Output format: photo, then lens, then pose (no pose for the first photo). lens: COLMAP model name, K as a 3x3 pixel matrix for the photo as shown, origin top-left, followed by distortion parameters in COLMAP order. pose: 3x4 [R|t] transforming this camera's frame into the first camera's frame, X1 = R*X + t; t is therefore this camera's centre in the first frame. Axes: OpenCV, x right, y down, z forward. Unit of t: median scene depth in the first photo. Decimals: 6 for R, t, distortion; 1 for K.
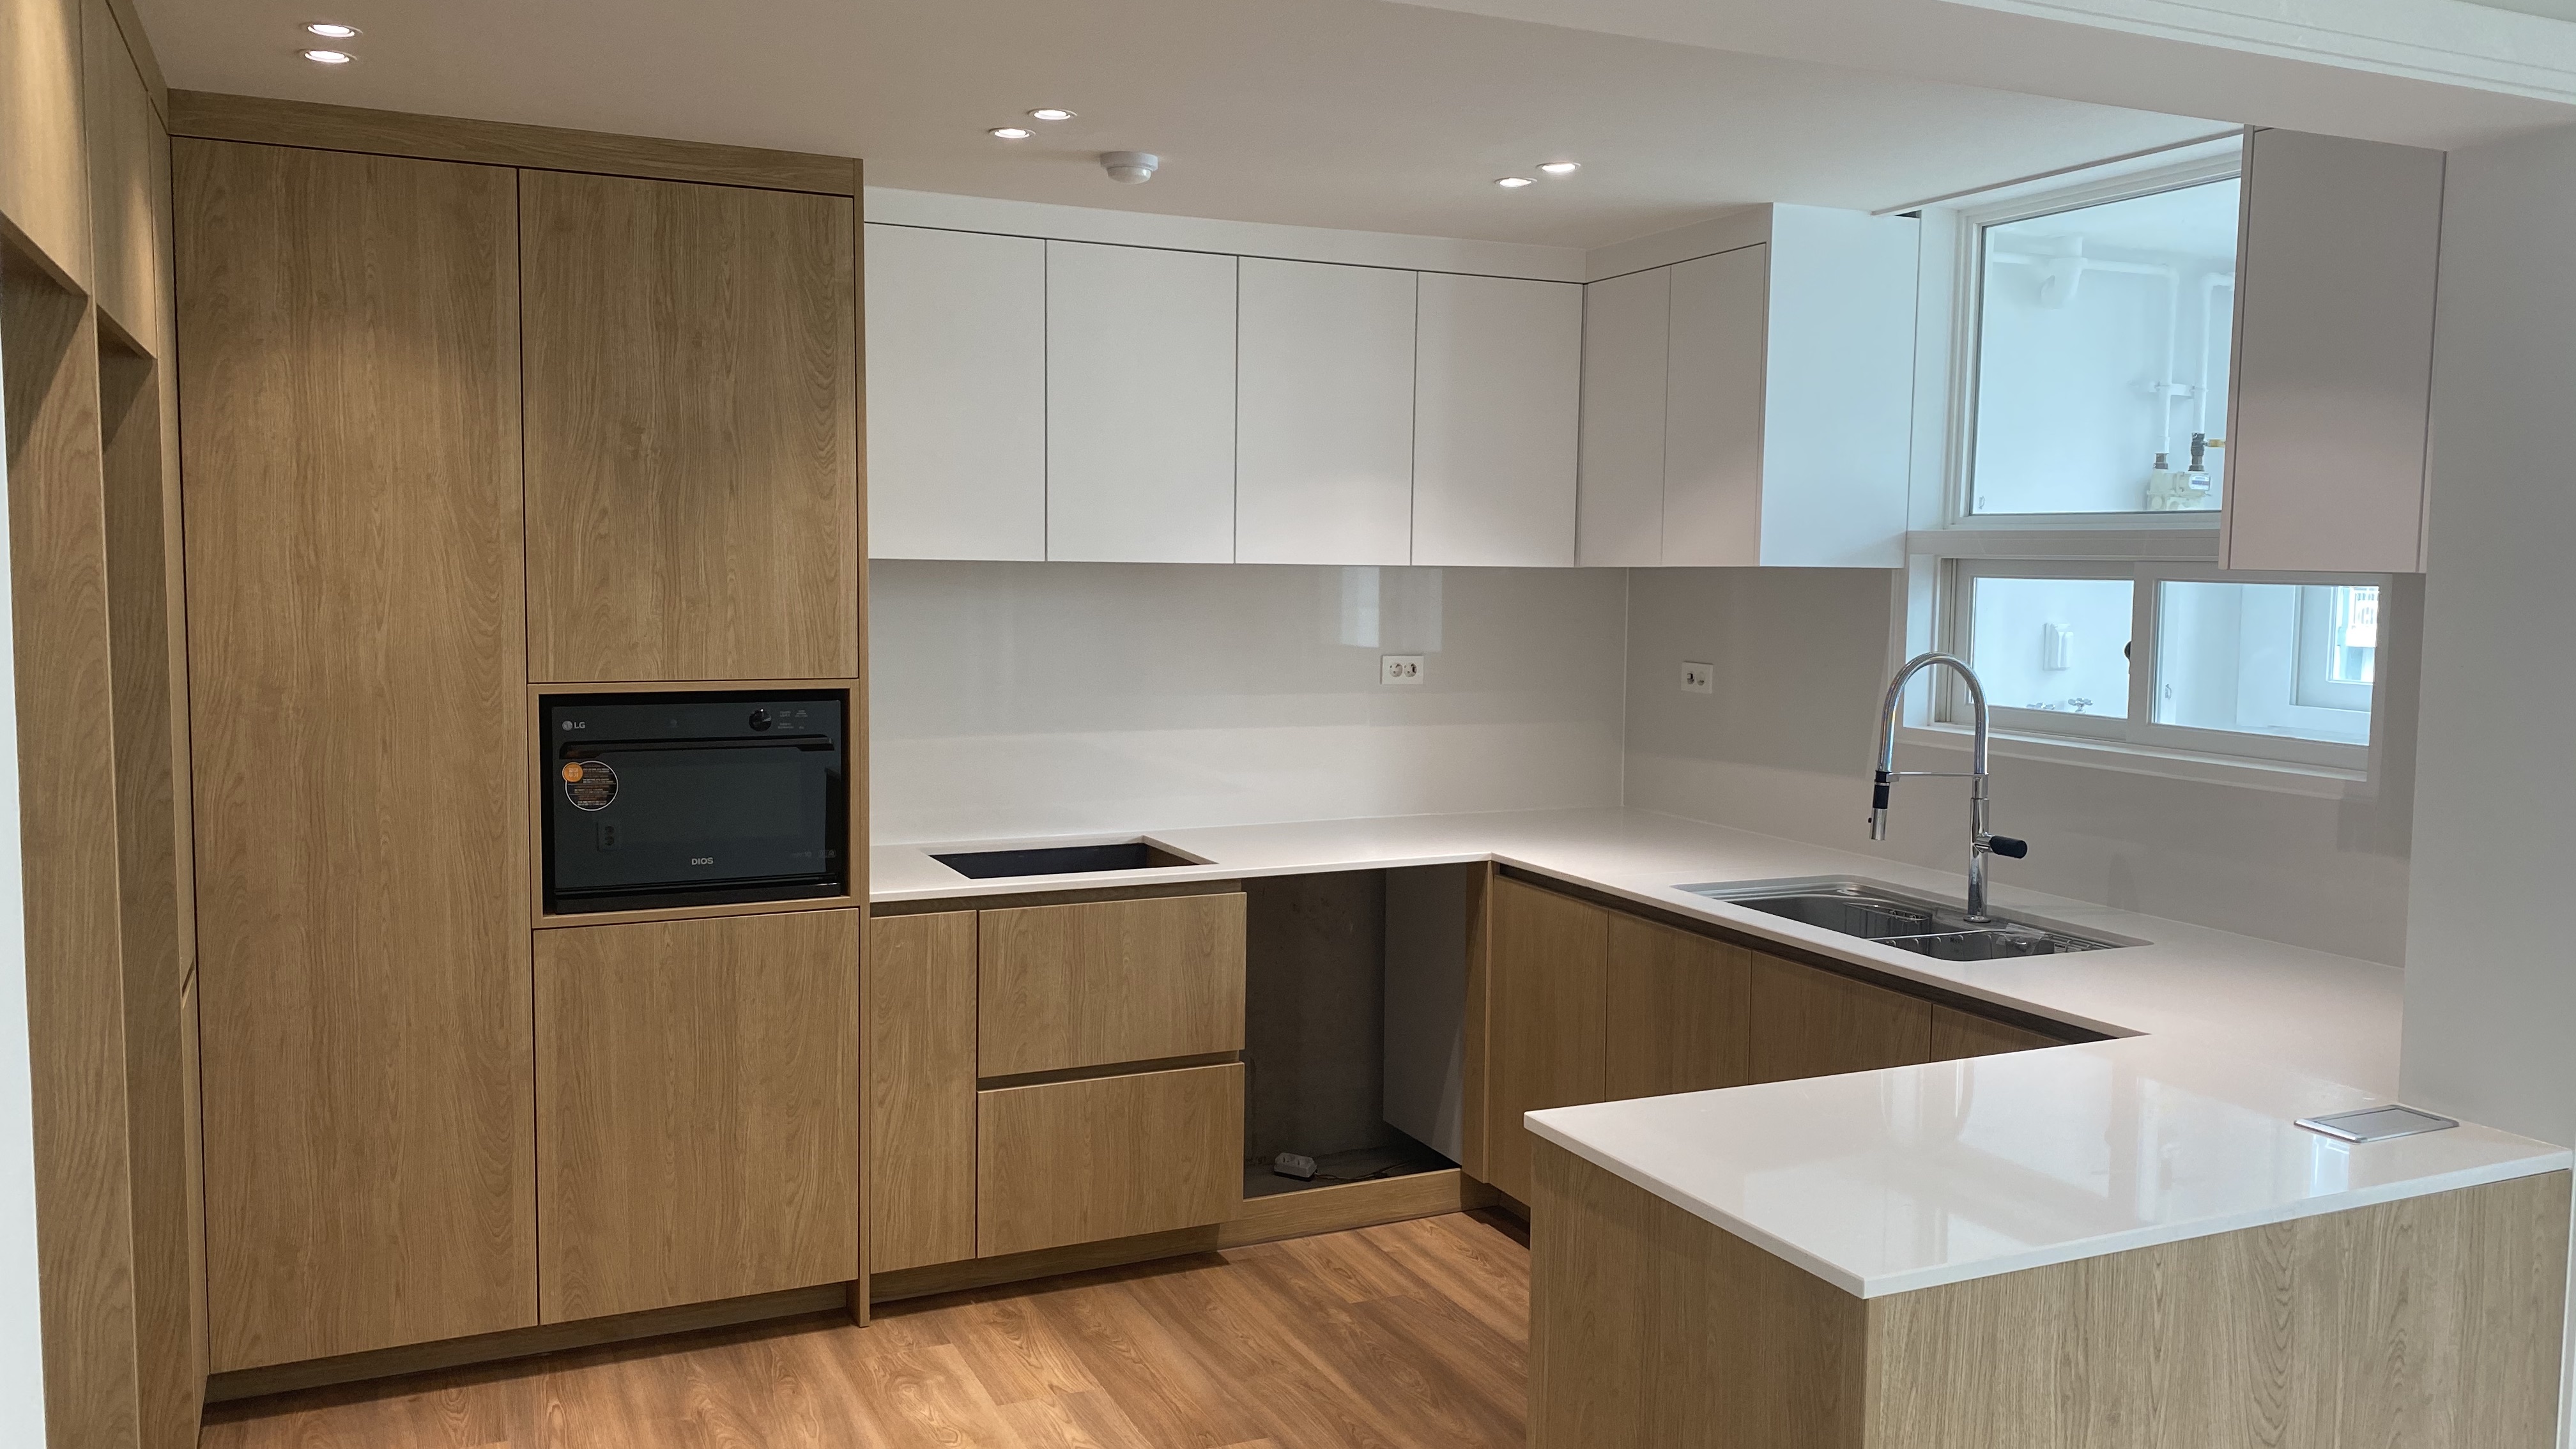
lens RADIAL K [[2031.4, 0, 1291.3], [0, 2031.4, 712.9], [0, 0, 1]] dist [0.072115, -0.062293]
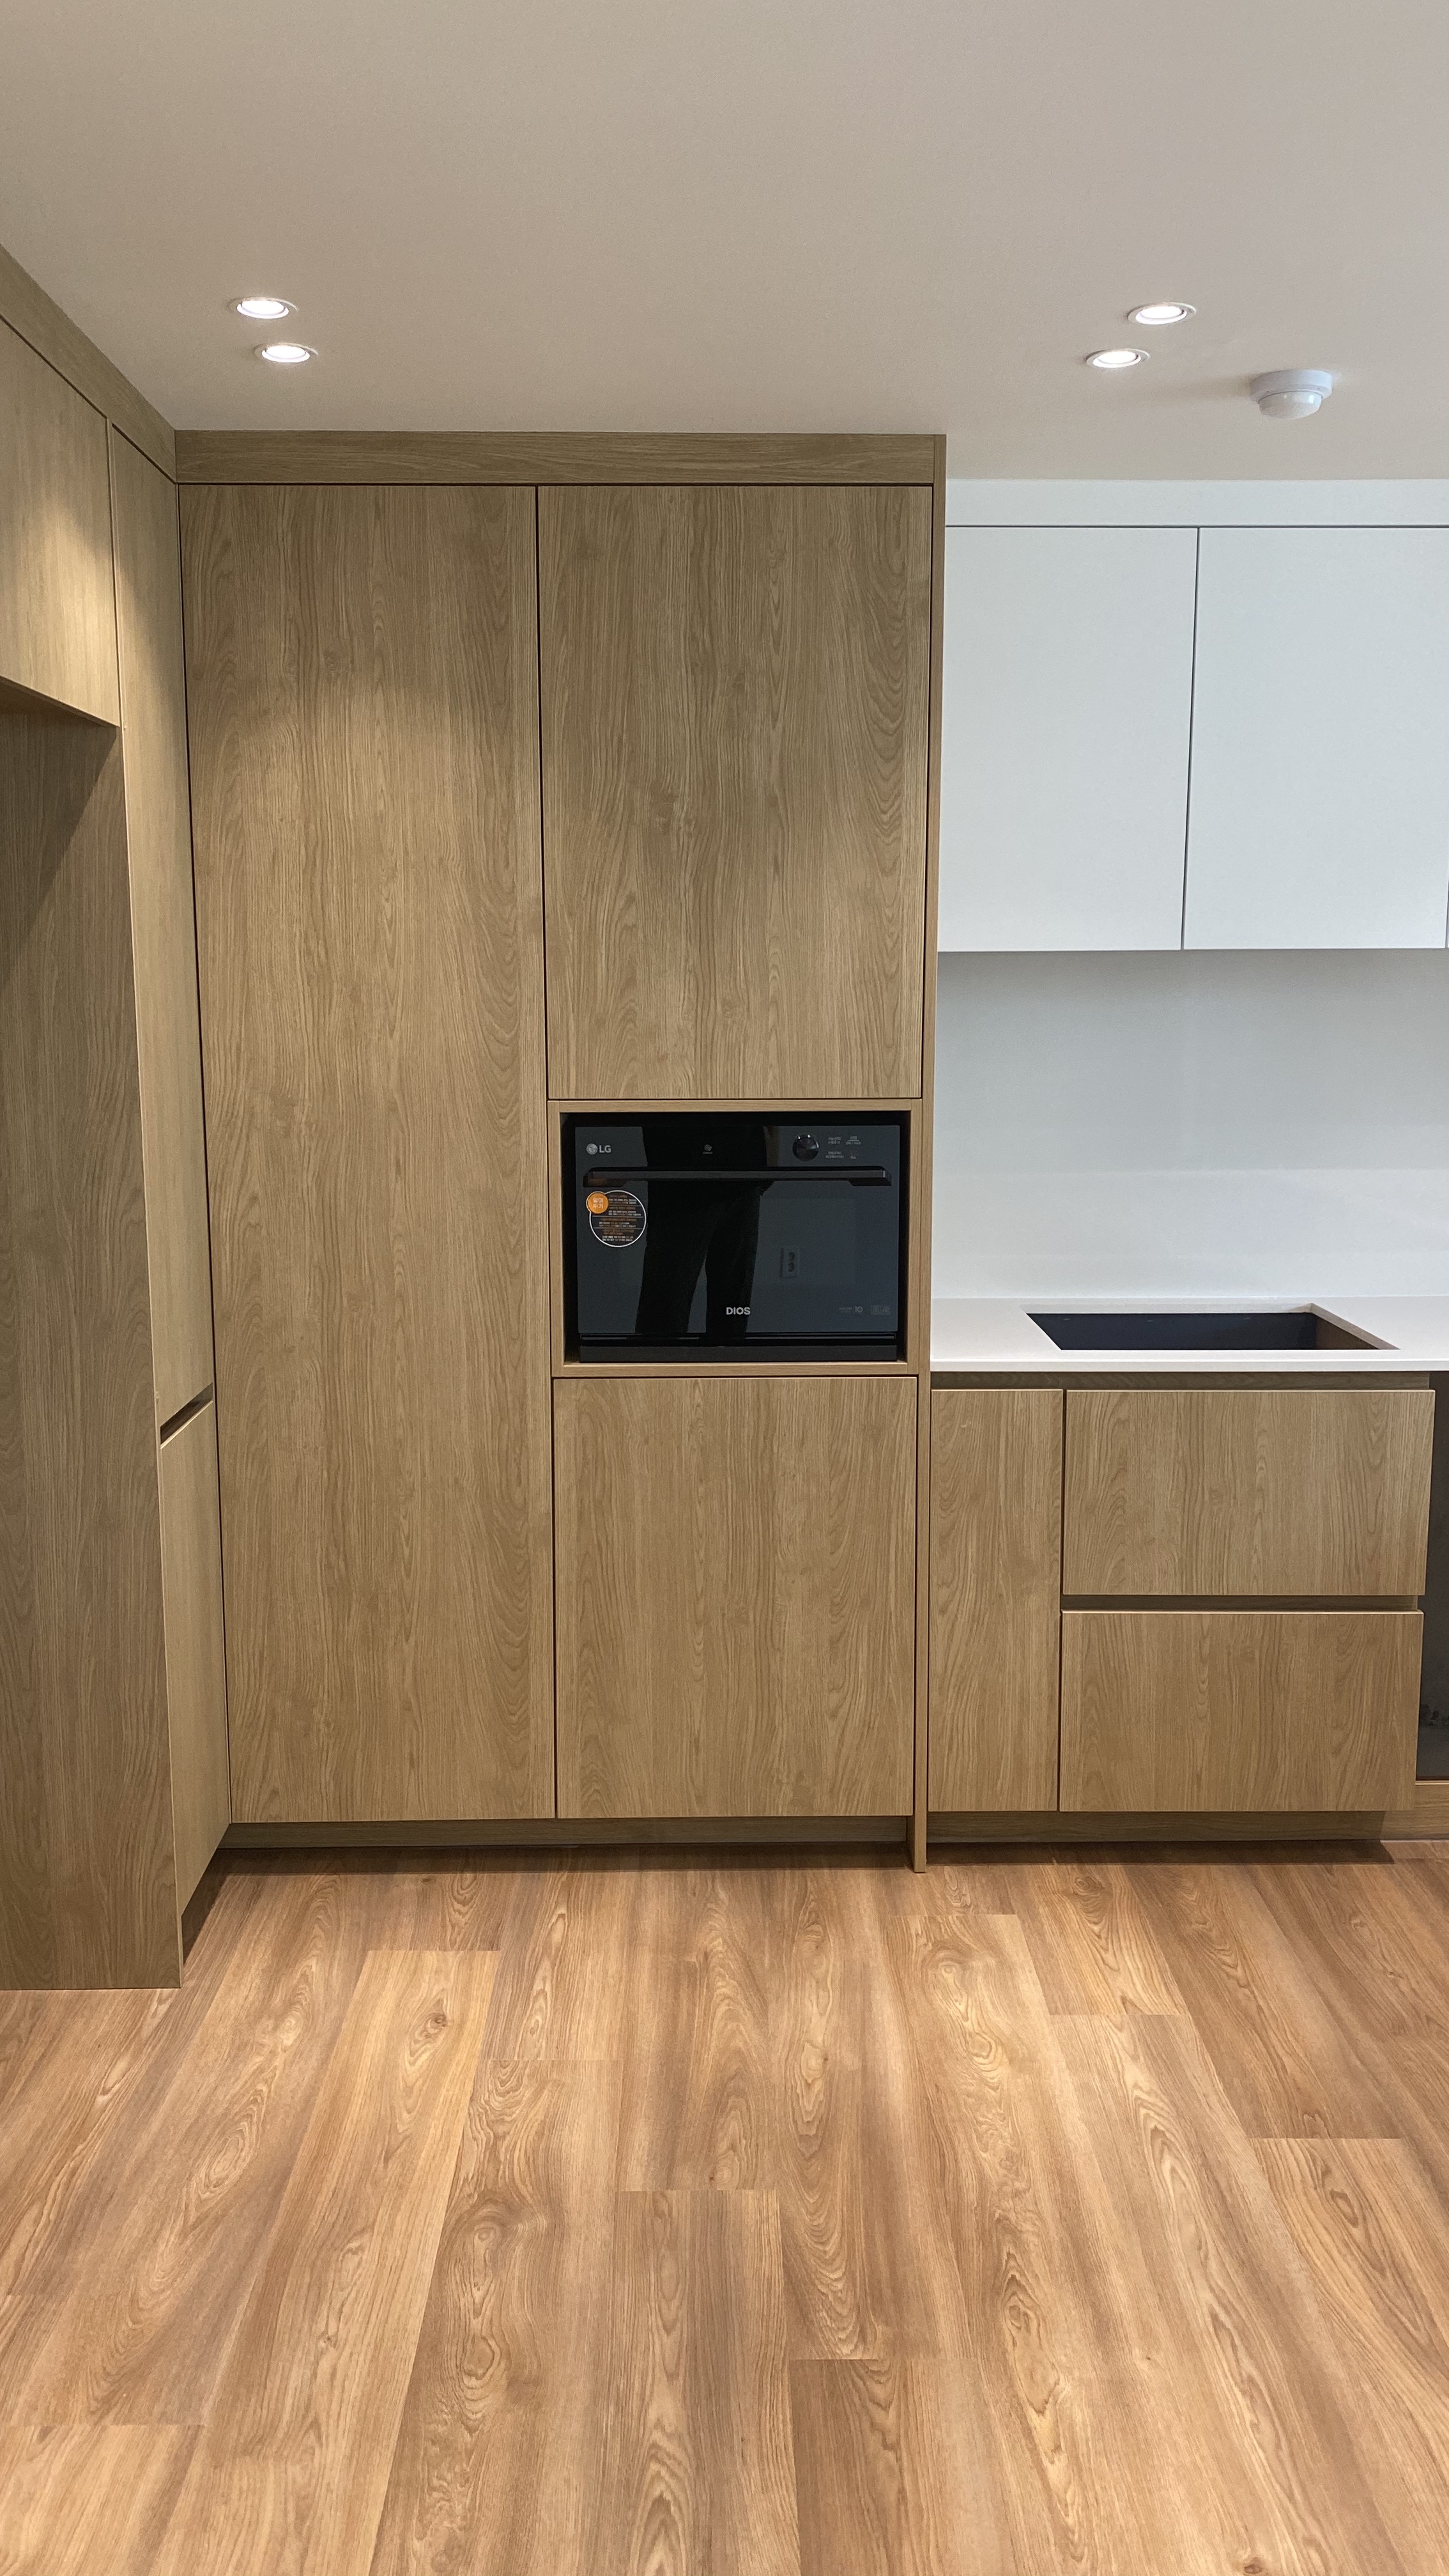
lens RADIAL K [[2031.4, 0, 716.2], [0, 2031.4, 1276.0], [0, 0, 1]] dist [0.072115, -0.062293]
pose [[0.913007, 0.047227, -0.405201, 0.045053], [-0.020070, 0.997273, 0.071013, -0.001990], [0.407450, -0.056703, 0.911466, 0.223160]]
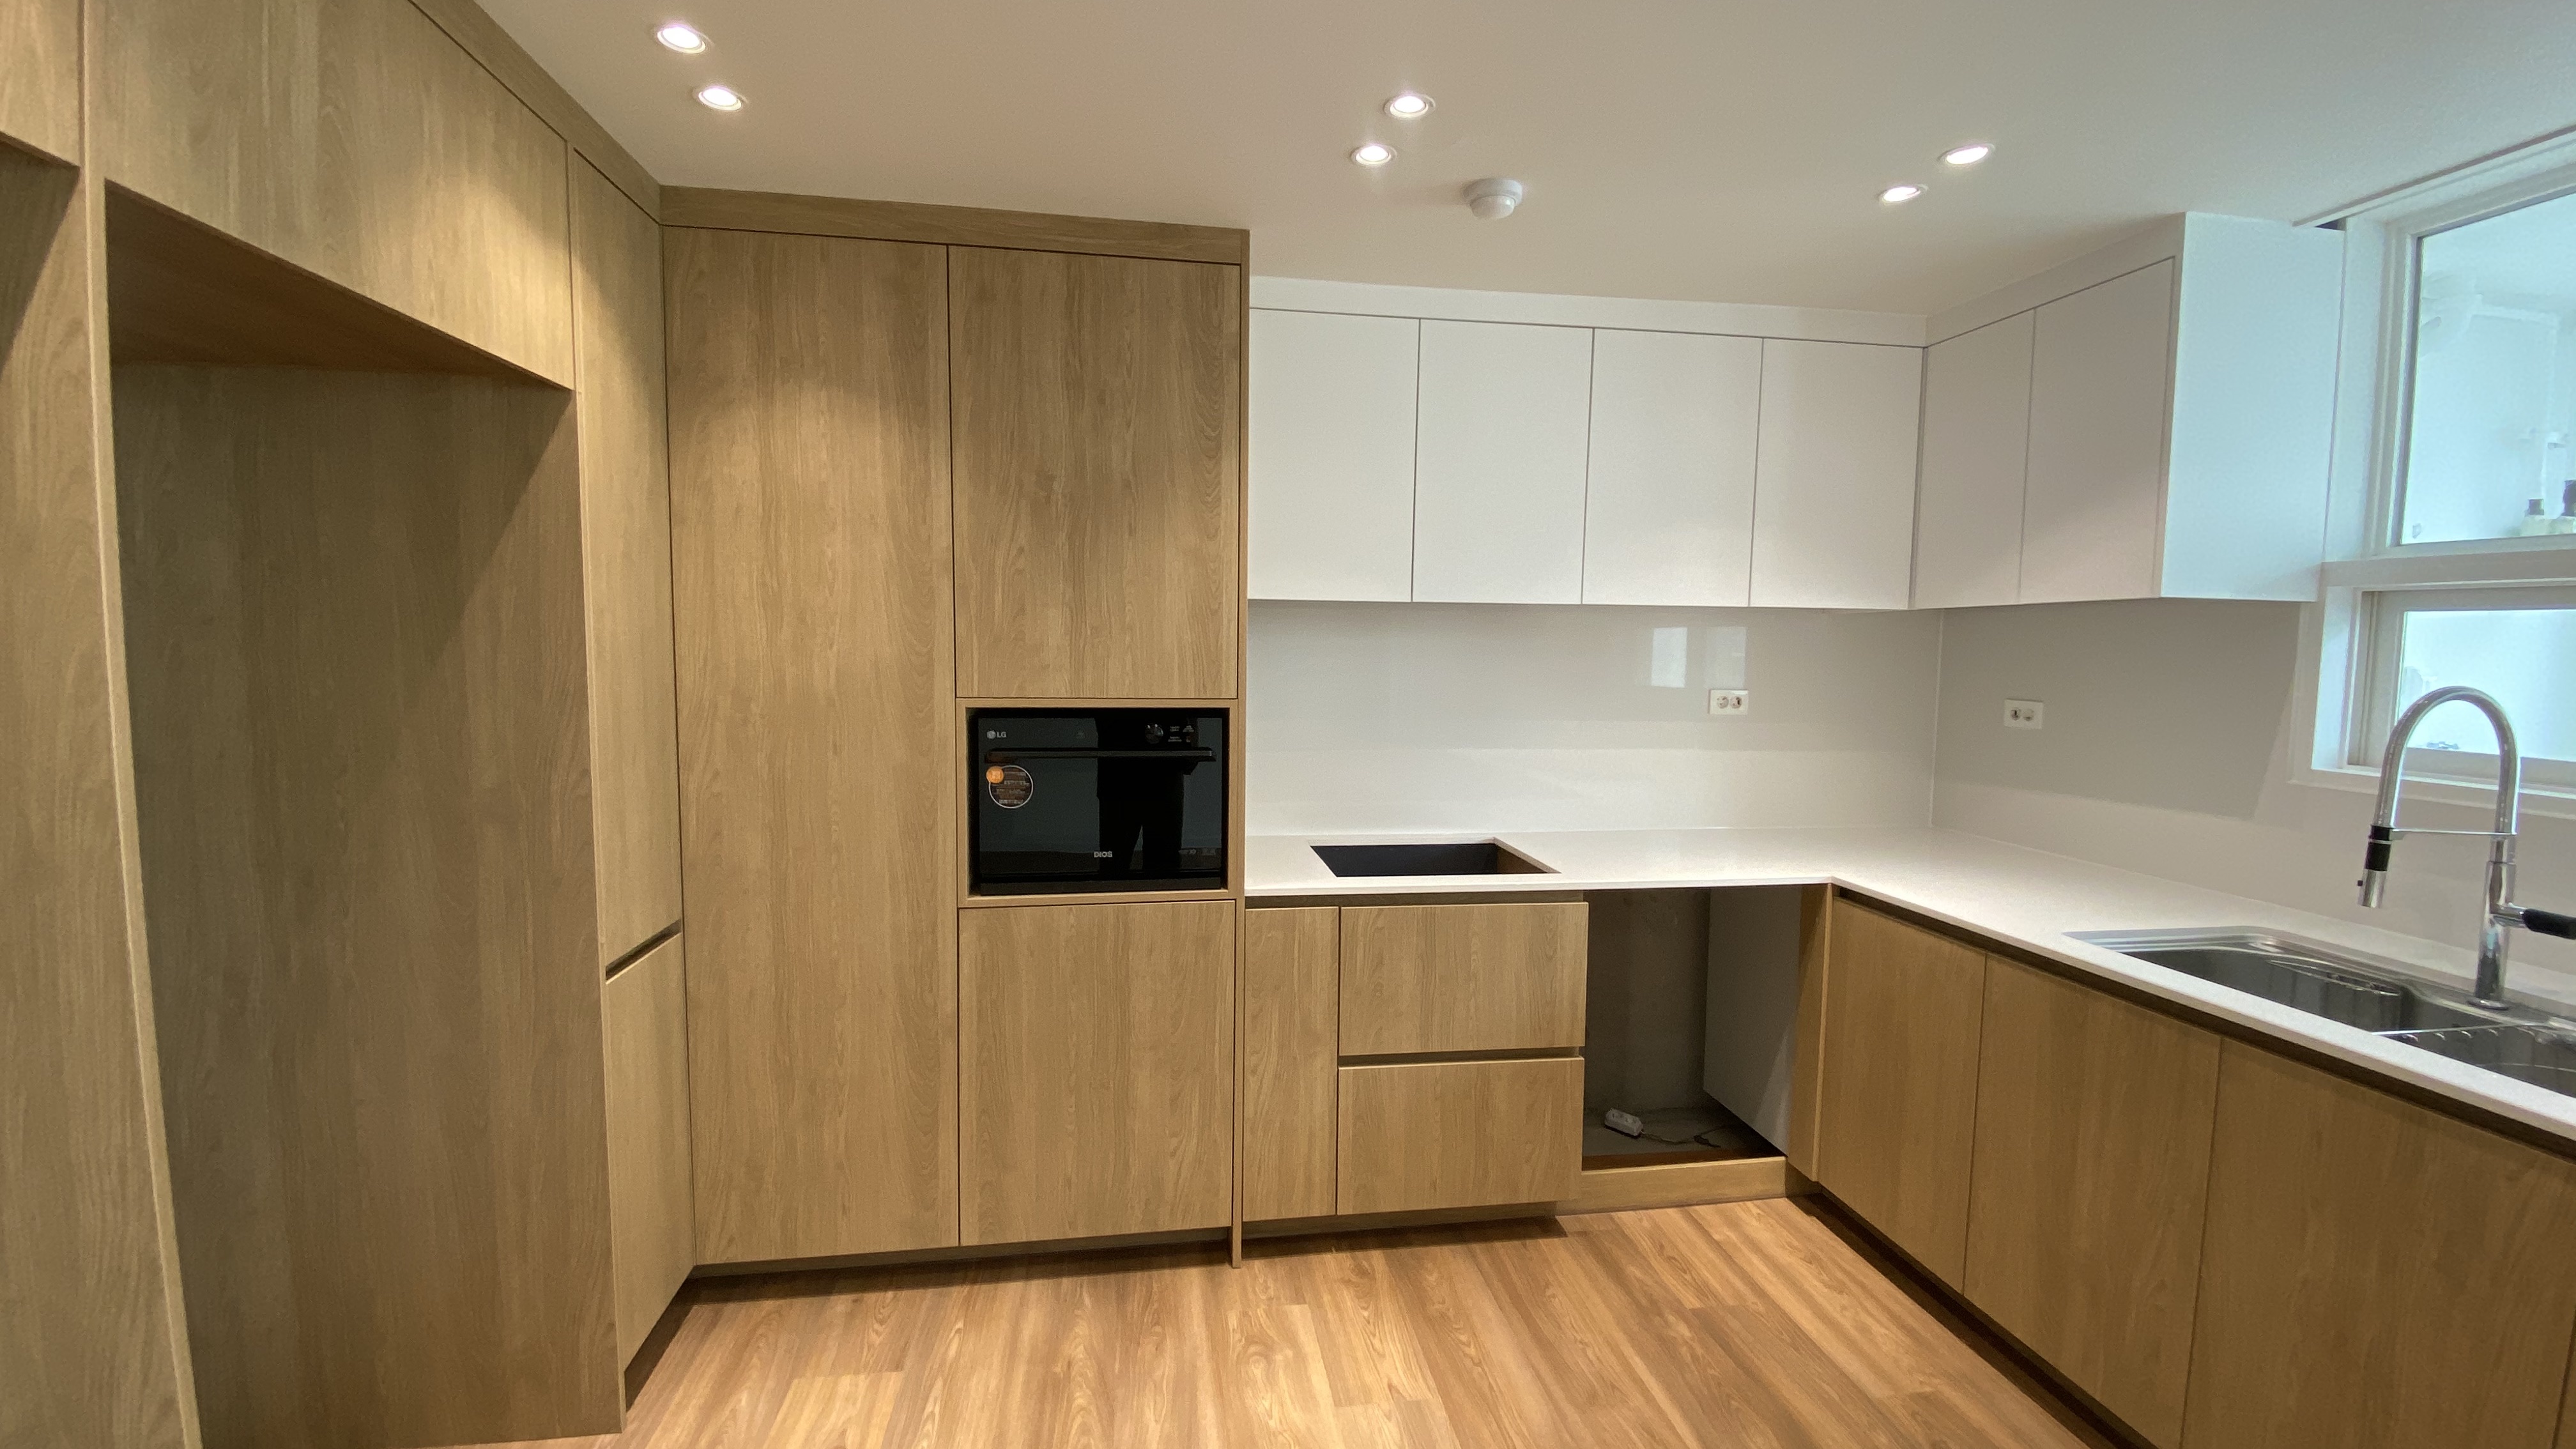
lens RADIAL K [[1050.7, 0, 1281.1], [0, 1050.7, 720.5], [0, 0, 1]] dist [-0.001706, -0.006002]
pose [[0.959145, 0.020533, -0.282170, -0.026661], [-0.022922, 0.999724, -0.005167, -0.002506], [0.281986, 0.011424, 0.959350, 0.457307]]
